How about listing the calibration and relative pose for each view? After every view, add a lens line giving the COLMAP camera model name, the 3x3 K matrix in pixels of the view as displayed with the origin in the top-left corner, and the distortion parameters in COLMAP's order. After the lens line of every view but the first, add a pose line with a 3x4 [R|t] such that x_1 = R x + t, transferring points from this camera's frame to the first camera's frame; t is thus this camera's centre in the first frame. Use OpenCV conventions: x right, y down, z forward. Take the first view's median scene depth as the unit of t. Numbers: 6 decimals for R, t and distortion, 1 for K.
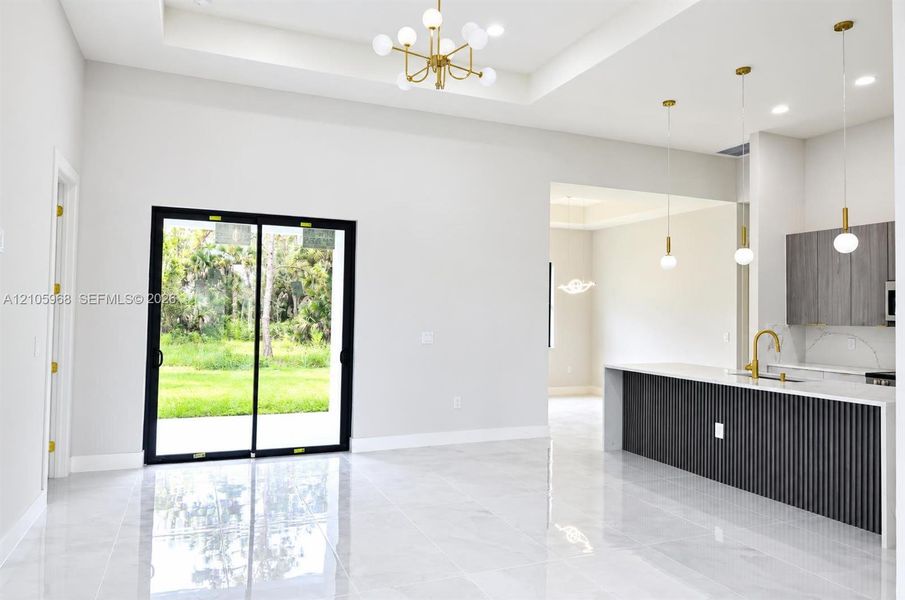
lens RADIAL K [[607.5, 0, 452.5], [0, 607.5, 300.0], [0, 0, 1]] dist [-0.004645, 0.003628]
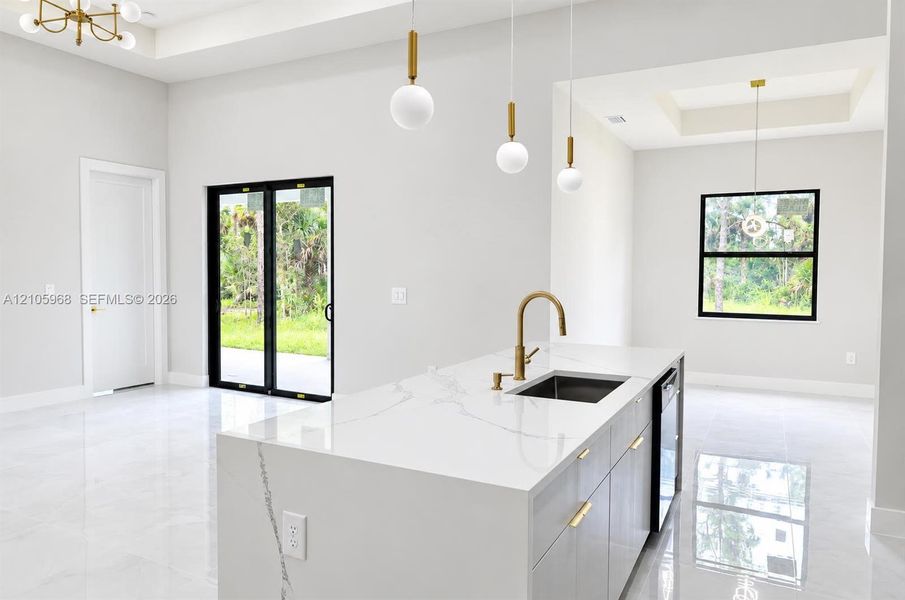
lens RADIAL K [[607.5, 0, 452.5], [0, 607.5, 300.0], [0, 0, 1]] dist [-0.004645, 0.003628]
pose [[0.637958, 0.028866, -0.769530, 0.782274], [0.019317, 0.998383, 0.053464, 0.024586], [0.769829, -0.048972, 0.636368, 0.544298]]
